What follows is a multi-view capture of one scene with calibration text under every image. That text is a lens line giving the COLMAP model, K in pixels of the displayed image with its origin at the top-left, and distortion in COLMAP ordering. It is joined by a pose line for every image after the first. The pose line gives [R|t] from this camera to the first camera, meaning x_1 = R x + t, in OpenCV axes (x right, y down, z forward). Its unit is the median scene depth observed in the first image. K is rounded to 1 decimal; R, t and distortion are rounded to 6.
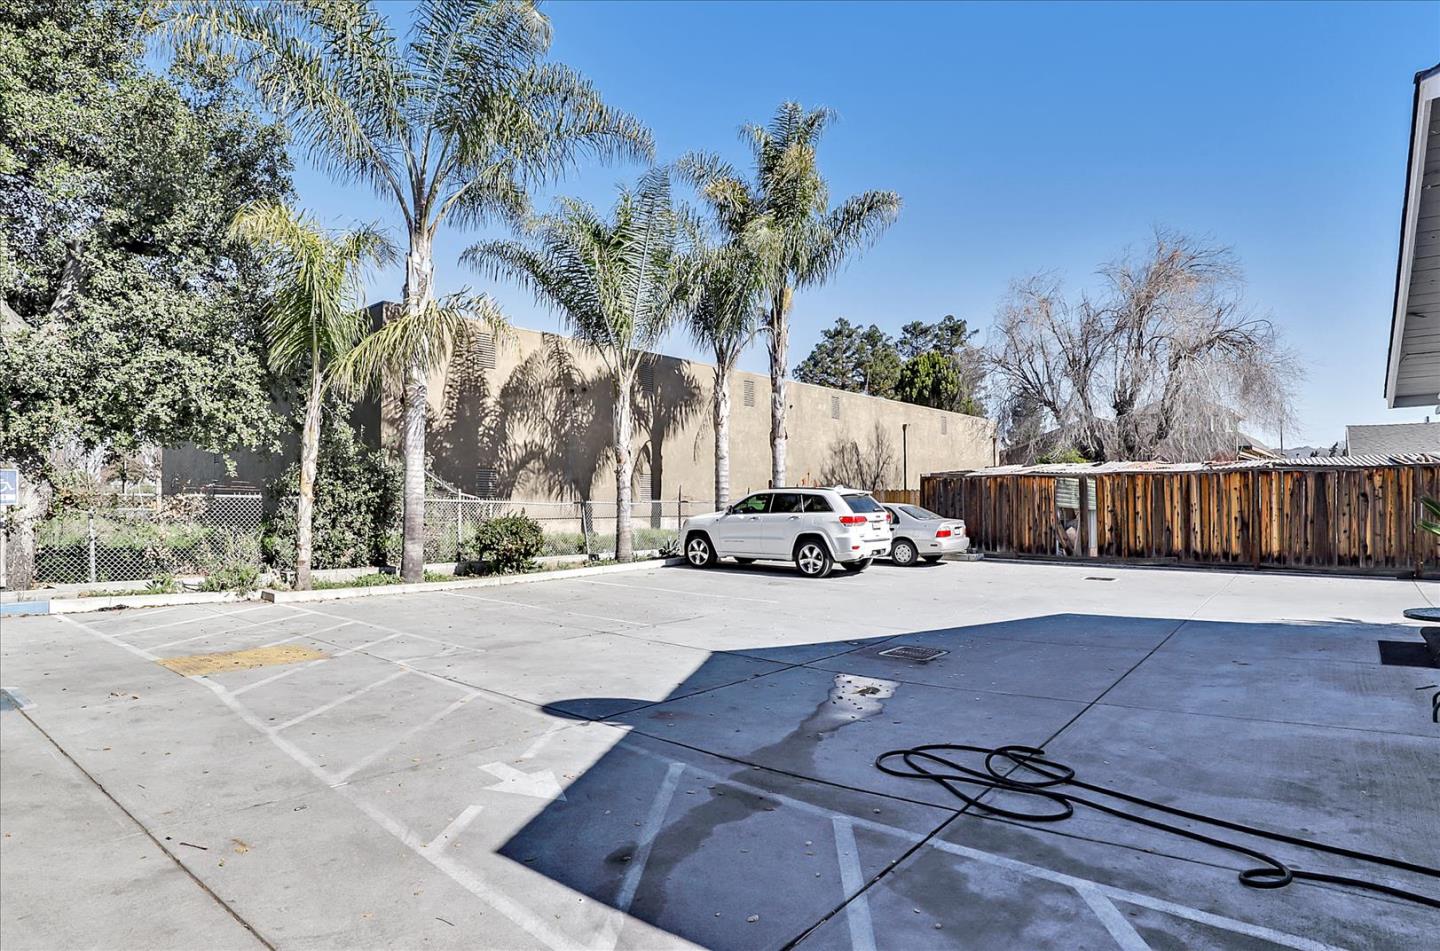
lens RADIAL K [[761.5, 0, 728.0], [0, 761.5, 486.4], [0, 0, 1]] dist [-0.007922, -0.001079]
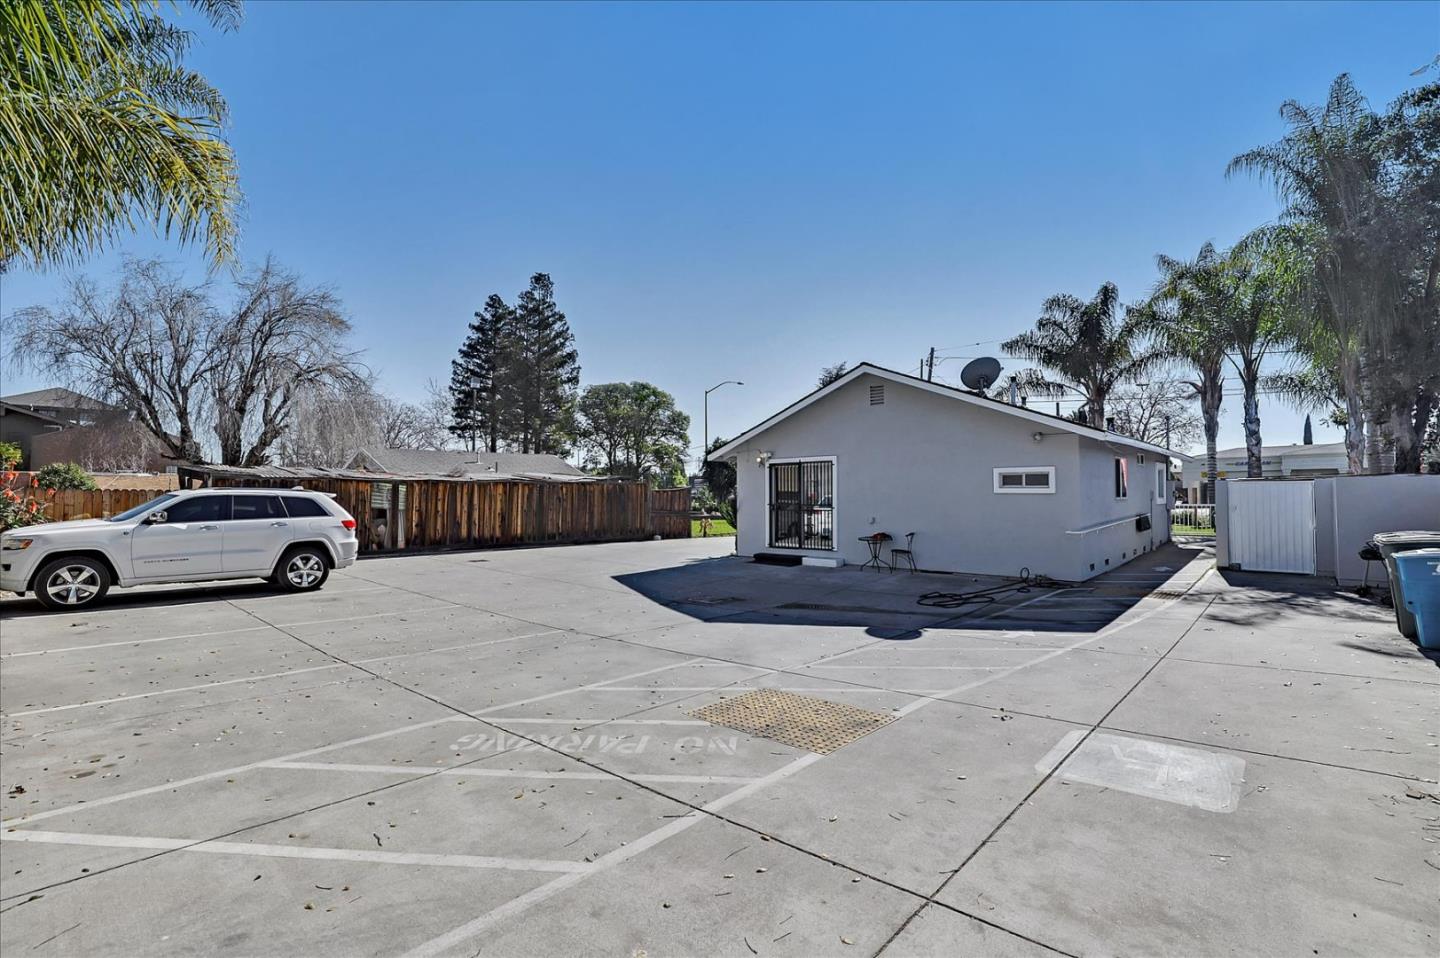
lens RADIAL K [[668.0, 0, 729.2], [0, 668.0, 485.8], [0, 0, 1]] dist [-0.012192, -0.001048]
pose [[0.074748, 0.019939, 0.997003, -0.629676], [-0.018668, 0.999653, -0.018592, 0.002642], [-0.997028, -0.017222, 0.075094, 0.456236]]
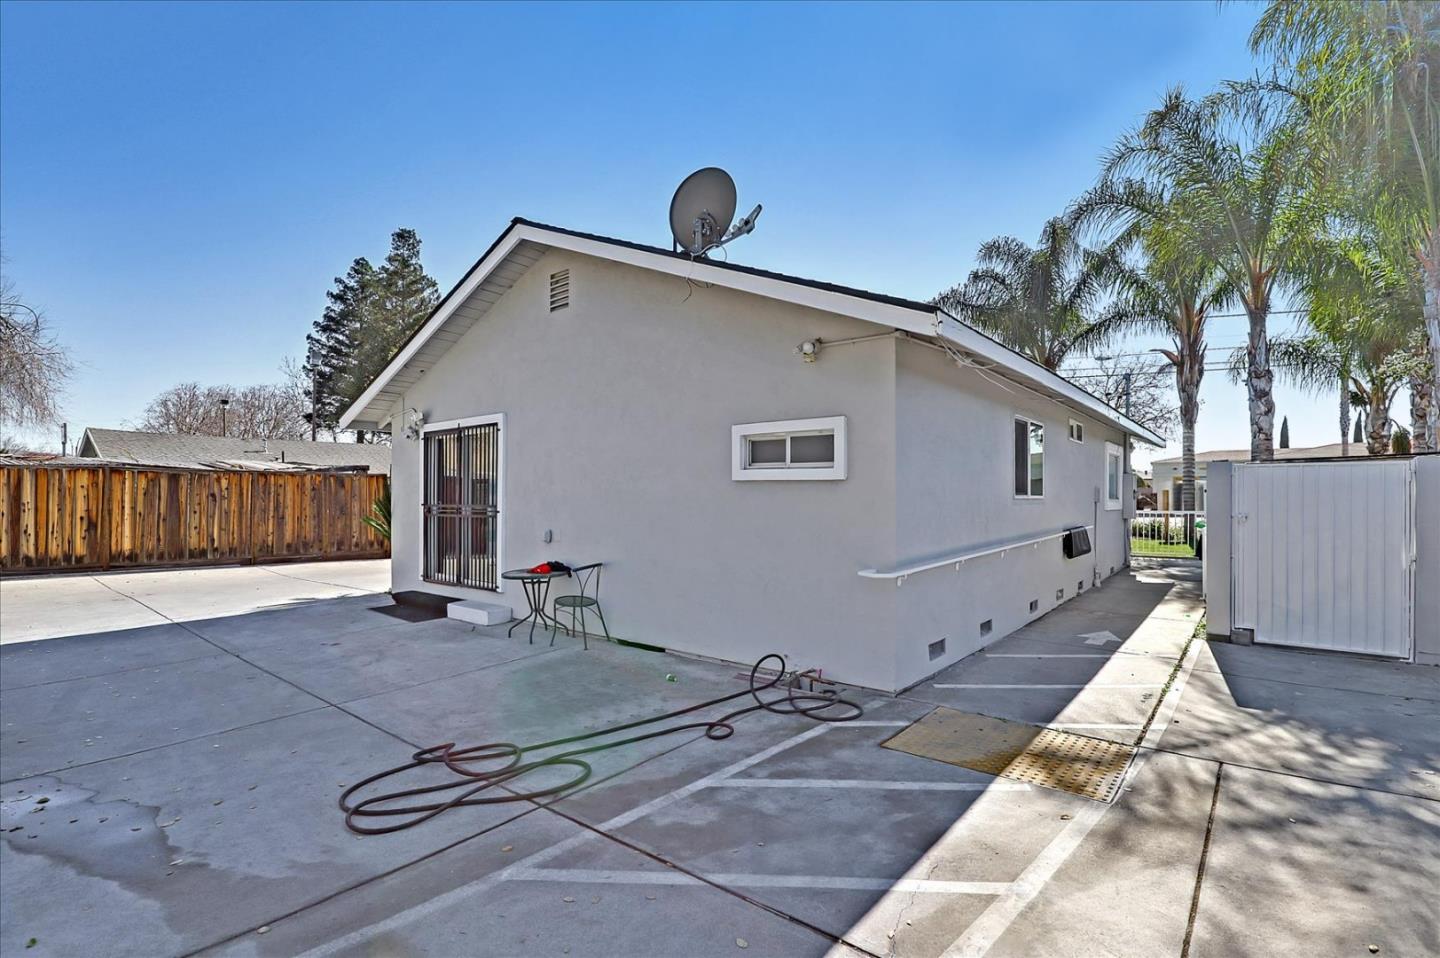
lens RADIAL K [[668.0, 0, 739.2], [0, 668.0, 503.4], [0, 0, 1]] dist [-0.012192, -0.001048]
pose [[0.033761, 0.002209, 0.999427, -0.126840], [-0.026318, 0.999653, -0.001320, 0.003505], [-0.999083, -0.026259, 0.033807, 0.157160]]
